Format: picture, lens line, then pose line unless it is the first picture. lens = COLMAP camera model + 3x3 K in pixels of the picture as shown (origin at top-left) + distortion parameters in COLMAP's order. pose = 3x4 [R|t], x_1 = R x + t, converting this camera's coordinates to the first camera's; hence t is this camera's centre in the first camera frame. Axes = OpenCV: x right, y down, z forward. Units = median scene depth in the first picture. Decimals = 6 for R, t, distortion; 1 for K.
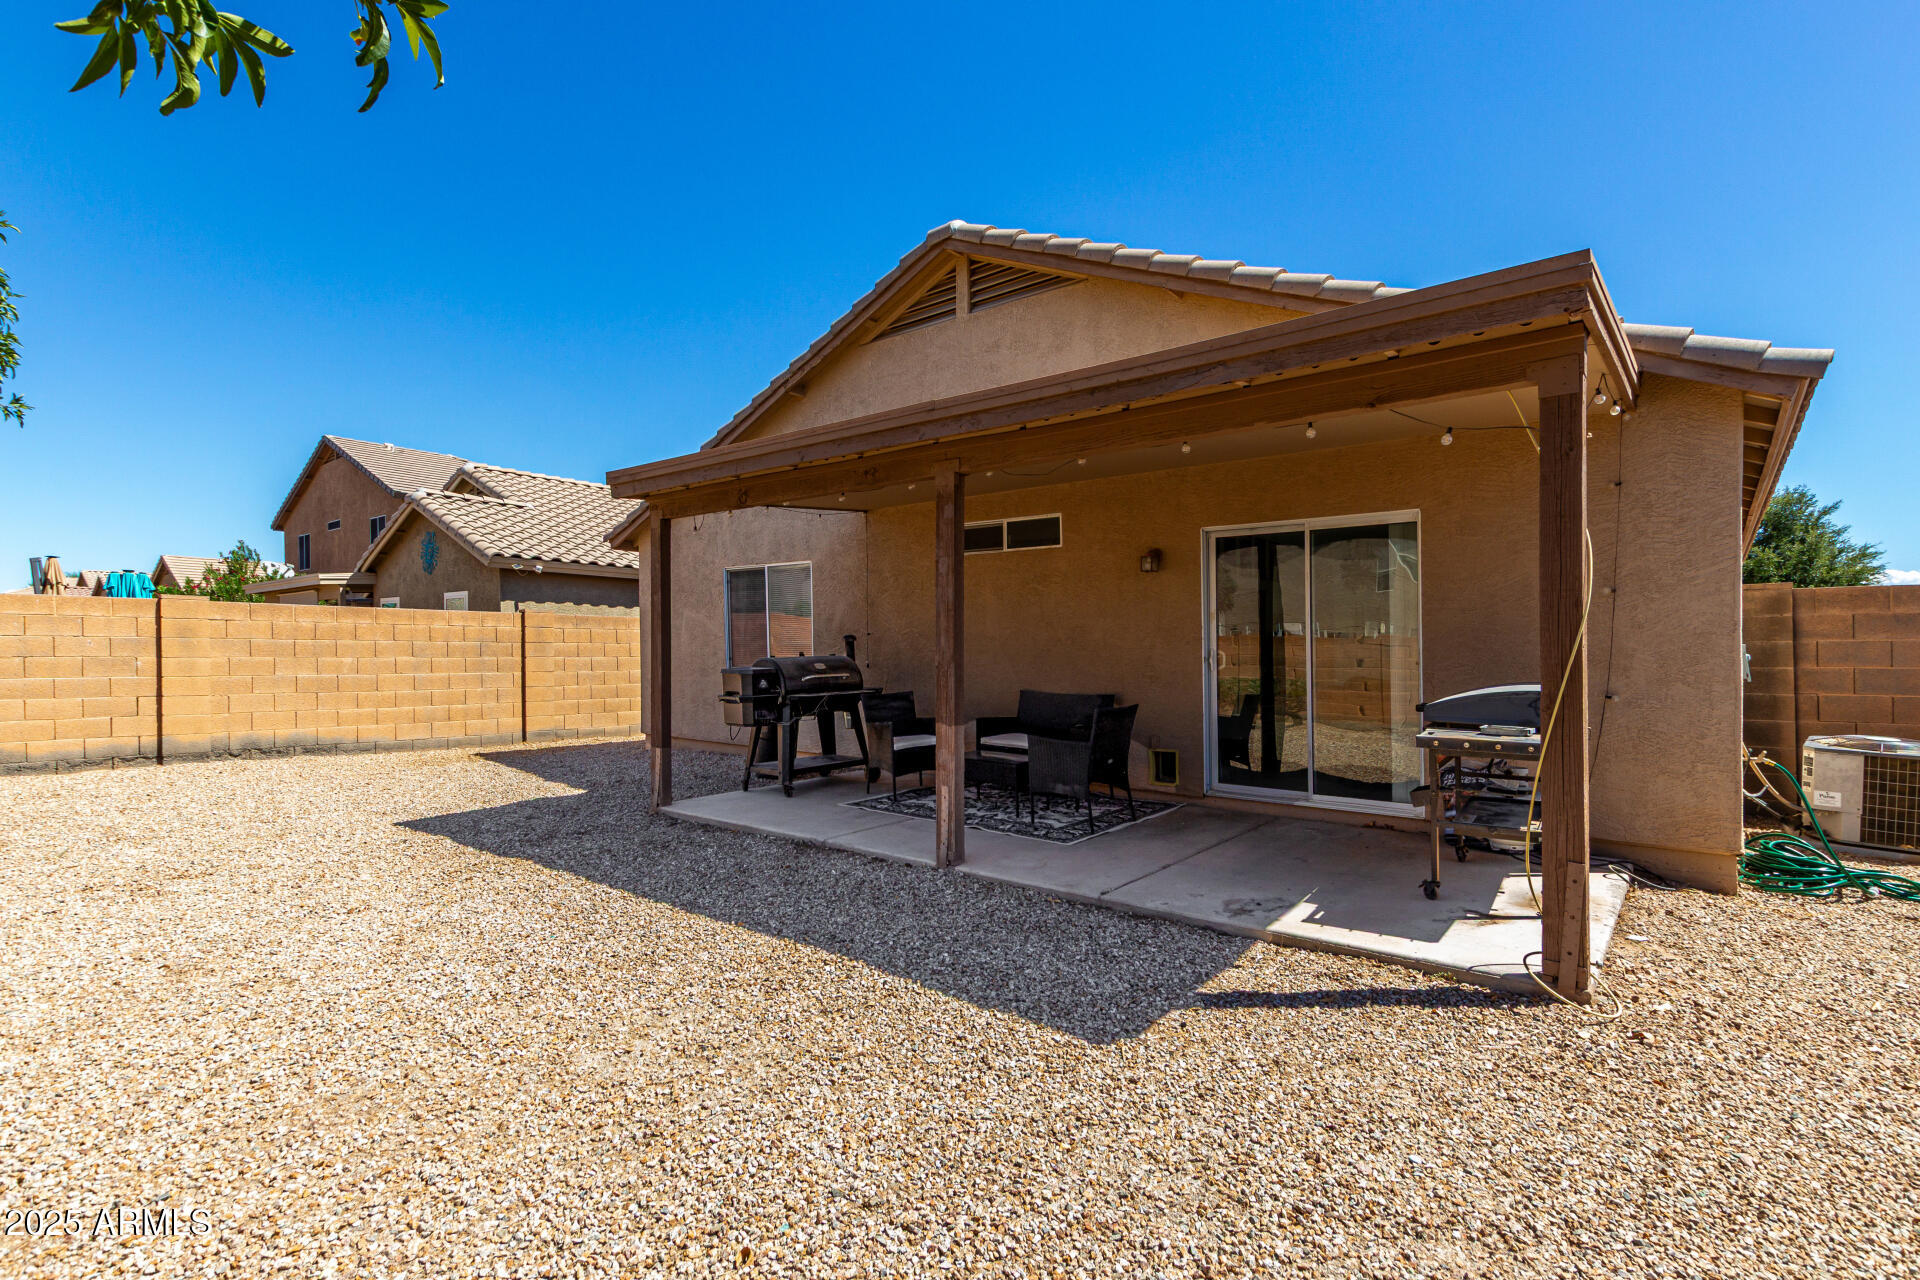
lens RADIAL K [[902.6, 0, 980.2], [0, 902.6, 652.0], [0, 0, 1]] dist [0.013736, 0.000559]
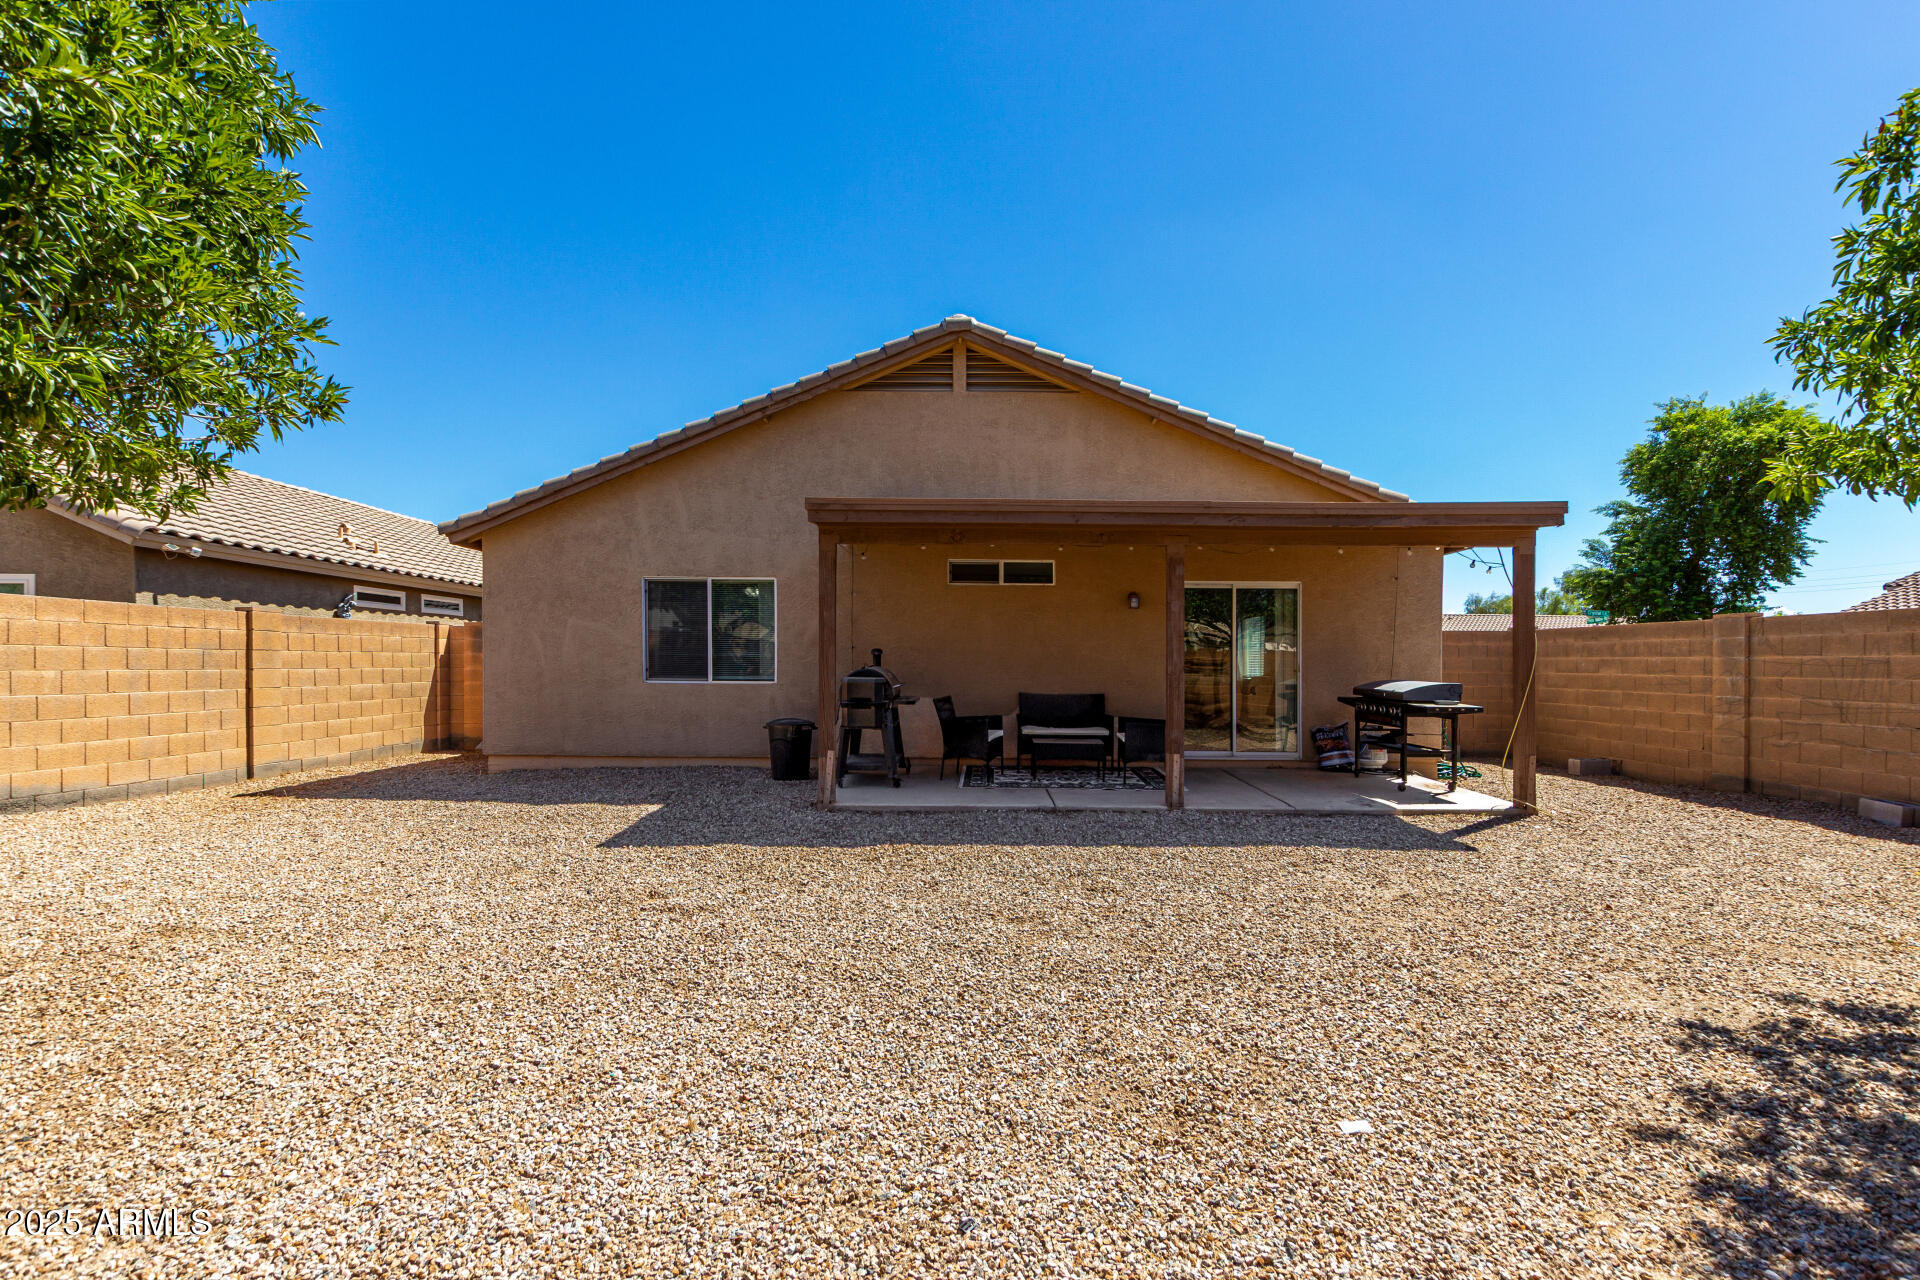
lens RADIAL K [[902.6, 0, 937.1], [0, 902.6, 668.7], [0, 0, 1]] dist [0.013736, 0.000559]
pose [[0.787915, -0.003322, 0.615775, -0.648245], [-0.001625, 0.999971, 0.007475, -0.001771], [-0.615782, -0.006890, 0.787886, 0.035899]]
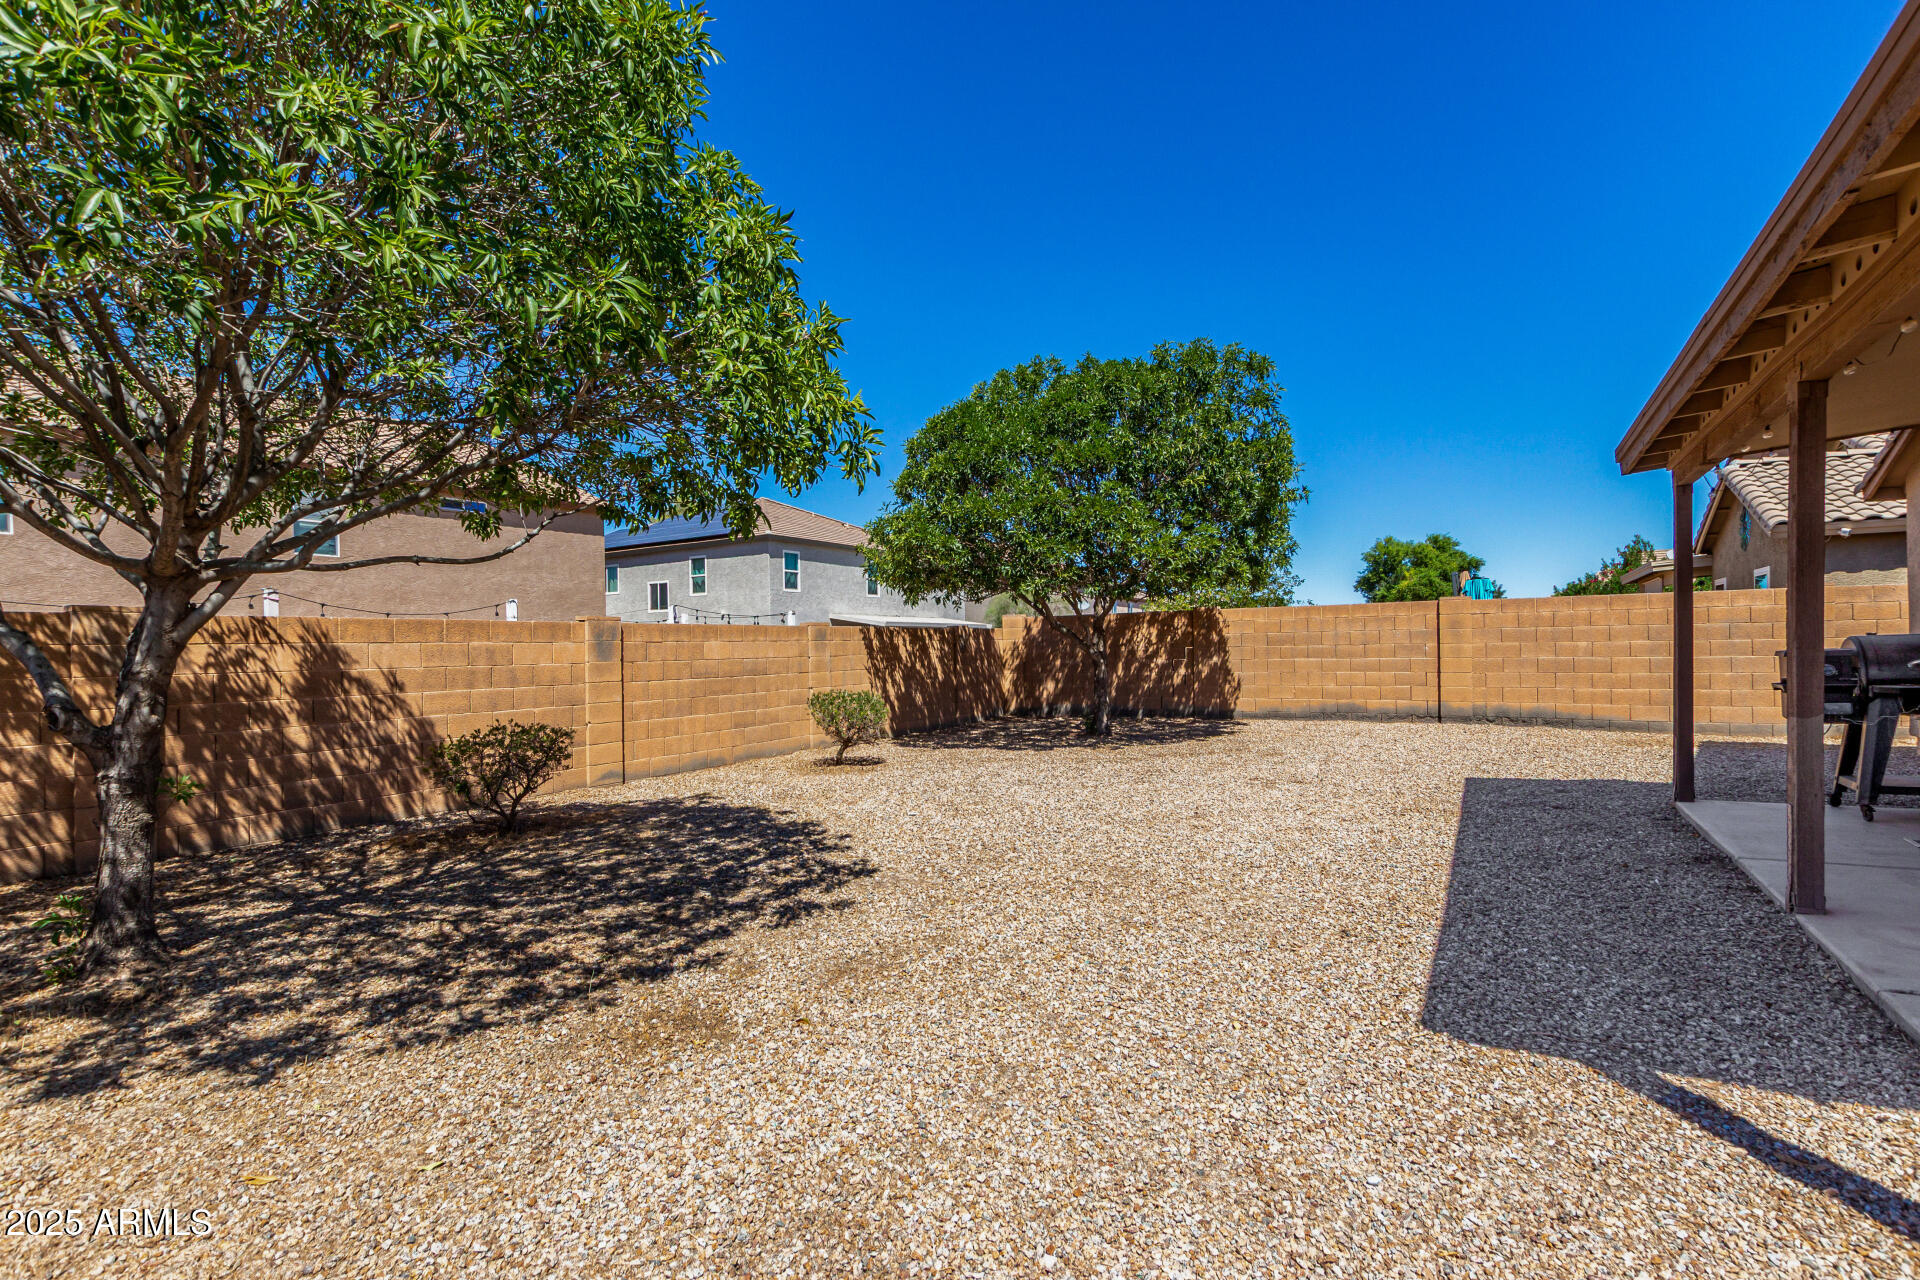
lens RADIAL K [[902.6, 0, 962.3], [0, 902.6, 652.8], [0, 0, 1]] dist [0.013736, 0.000559]
pose [[0.133228, -0.000382, -0.991085, 0.327462], [0.018352, 0.999829, 0.002081, 0.004026], [0.990916, -0.018465, 0.133212, 0.115548]]
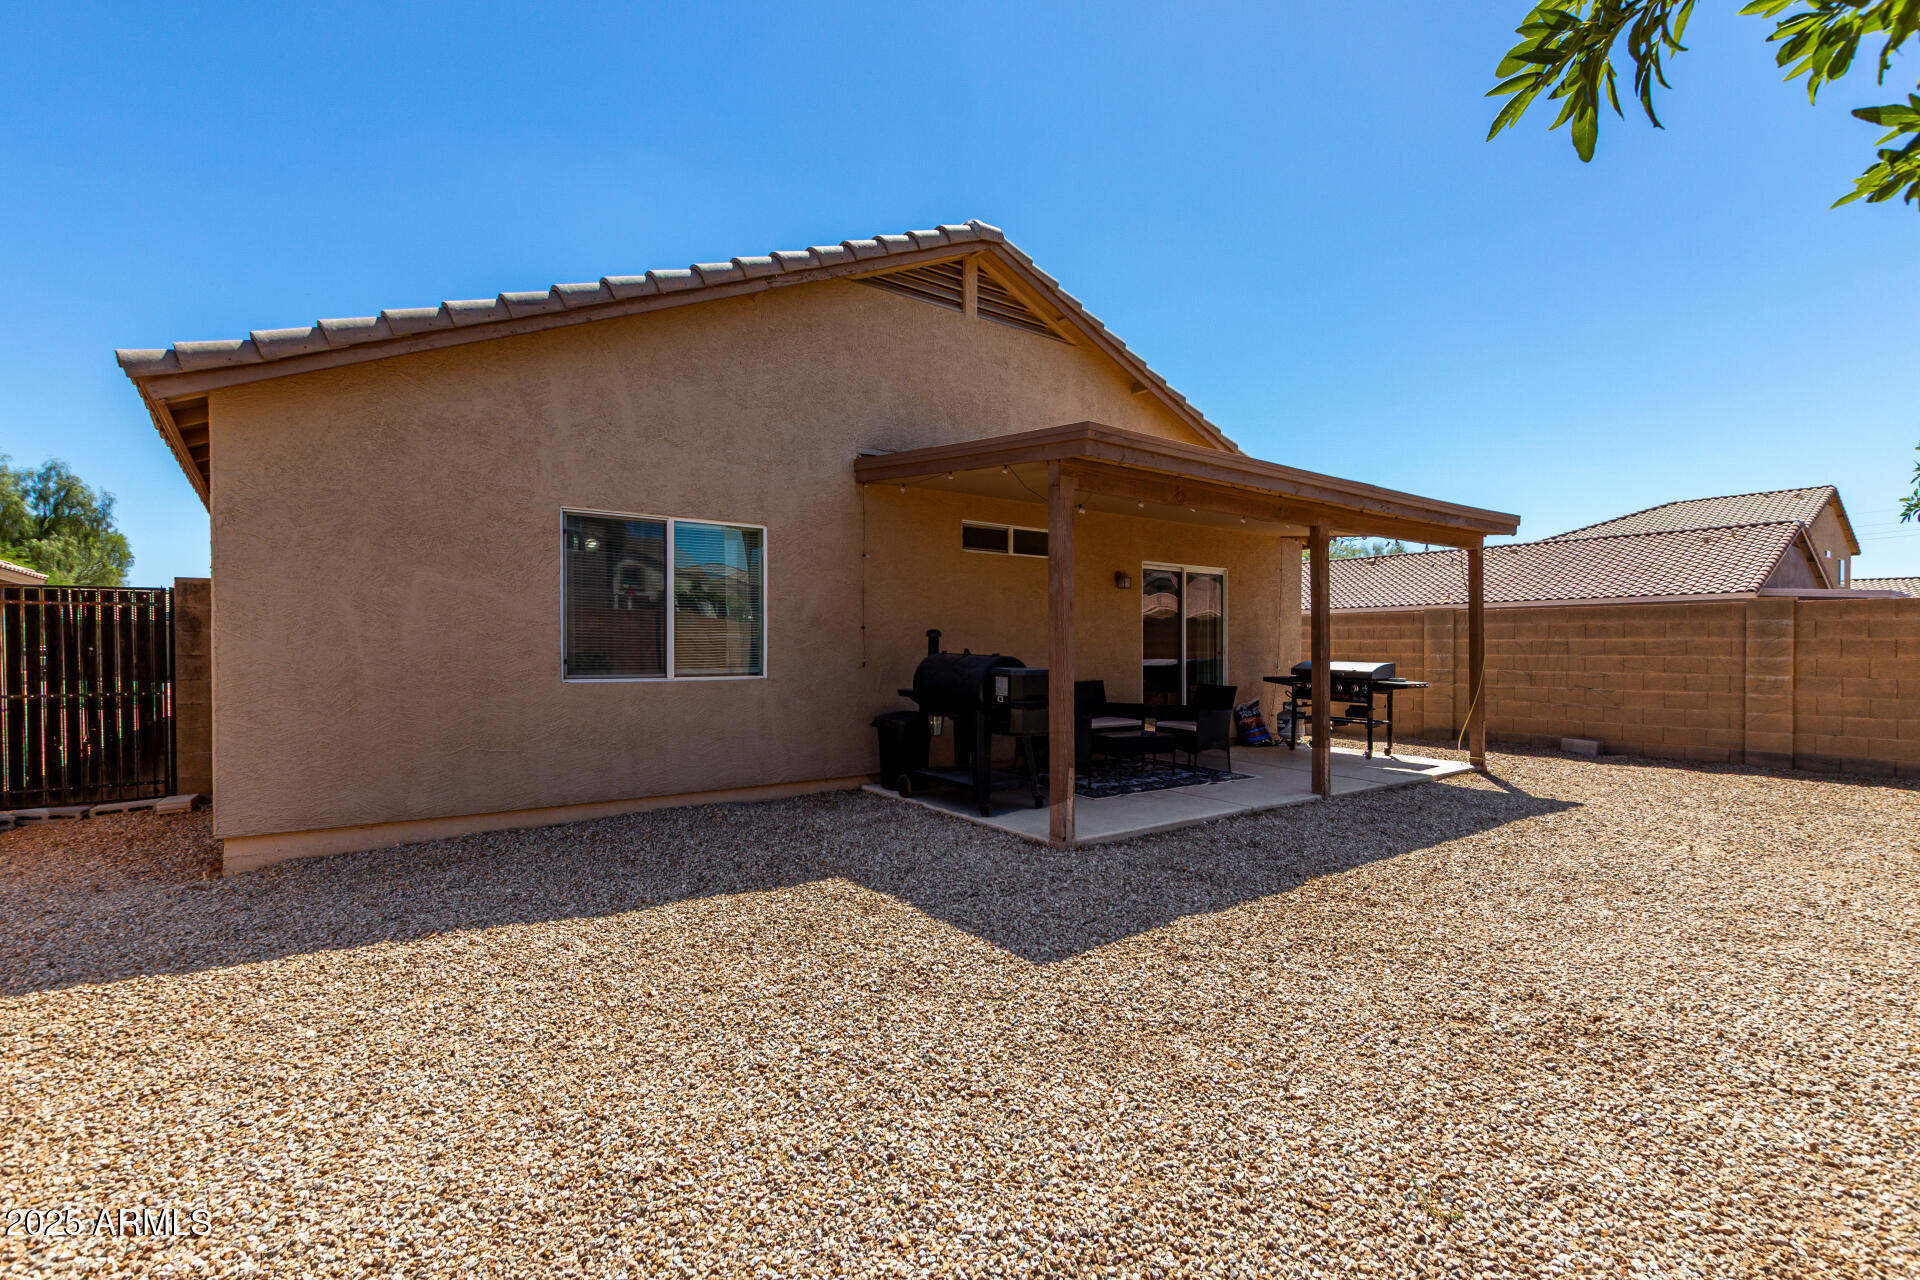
lens RADIAL K [[902.6, 0, 964.0], [0, 902.6, 649.1], [0, 0, 1]] dist [0.013736, 0.000559]
pose [[0.235655, -0.006892, 0.971812, -0.810483], [0.001082, 0.999976, 0.006830, -0.004812], [-0.971836, -0.000558, 0.235656, 0.620489]]
